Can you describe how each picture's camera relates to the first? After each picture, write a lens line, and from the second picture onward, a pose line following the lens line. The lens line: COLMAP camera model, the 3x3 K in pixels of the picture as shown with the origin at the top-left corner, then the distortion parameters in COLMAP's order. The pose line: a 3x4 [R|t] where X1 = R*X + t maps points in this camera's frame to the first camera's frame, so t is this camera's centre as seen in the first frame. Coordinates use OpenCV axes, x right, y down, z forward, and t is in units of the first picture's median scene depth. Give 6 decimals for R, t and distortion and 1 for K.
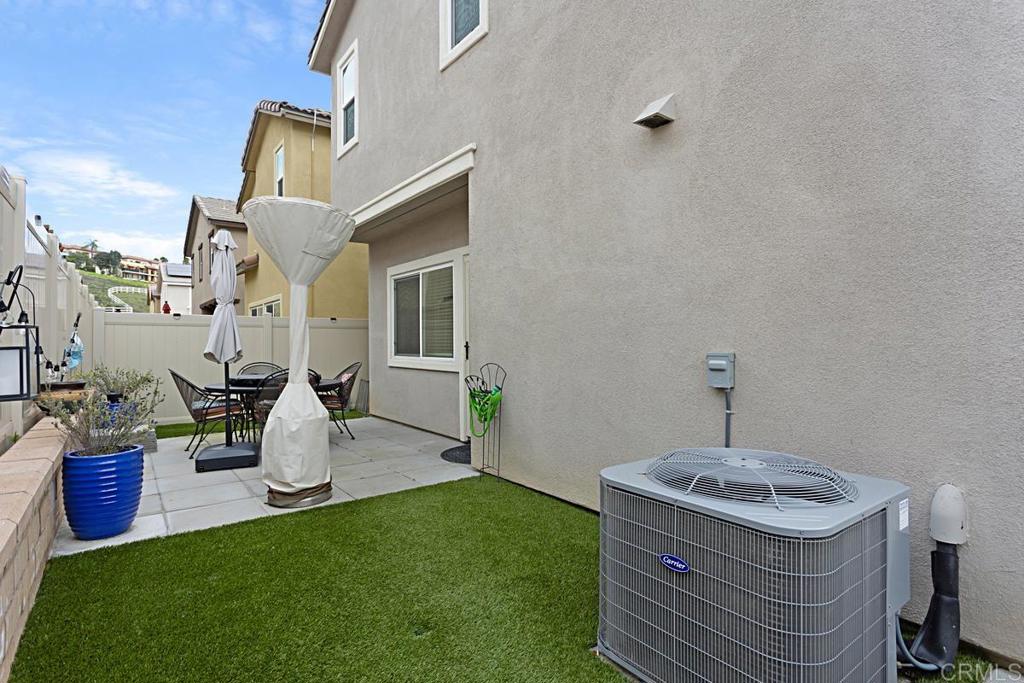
lens RADIAL K [[525.7, 0, 509.3], [0, 525.7, 343.0], [0, 0, 1]] dist [-0.003875, -0.000325]
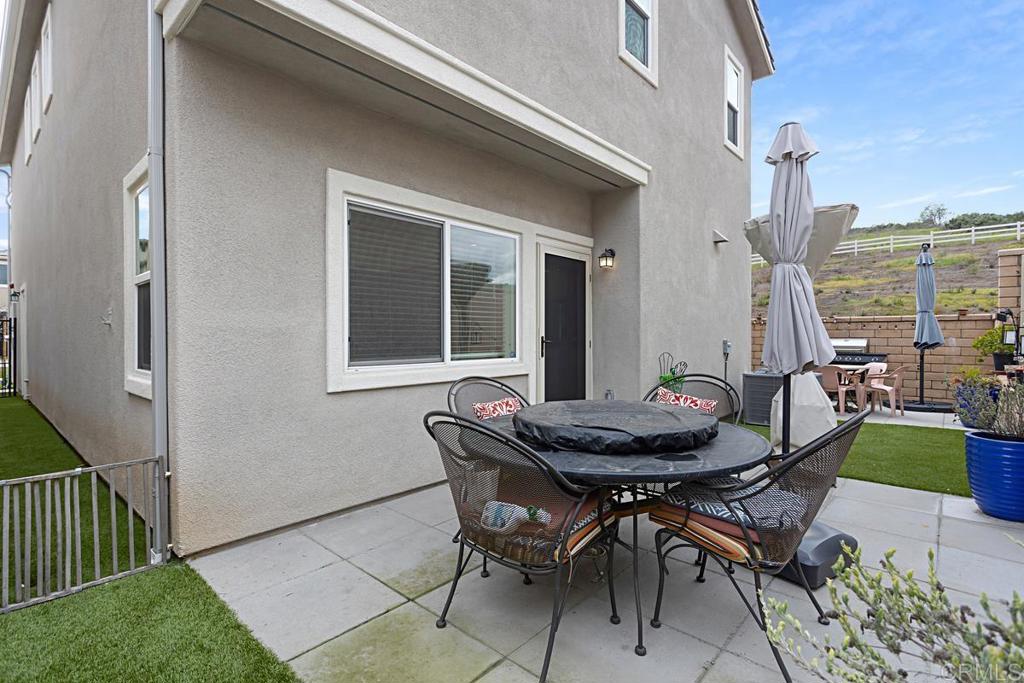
lens RADIAL K [[488.4, 0, 507.3], [0, 488.4, 341.1], [0, 0, 1]] dist [-0.008025, 0.000880]
pose [[-0.198276, -0.007159, 0.980120, -0.985985], [0.004189, 0.999958, 0.008151, -0.002284], [-0.980137, 0.005722, -0.198237, 1.405034]]
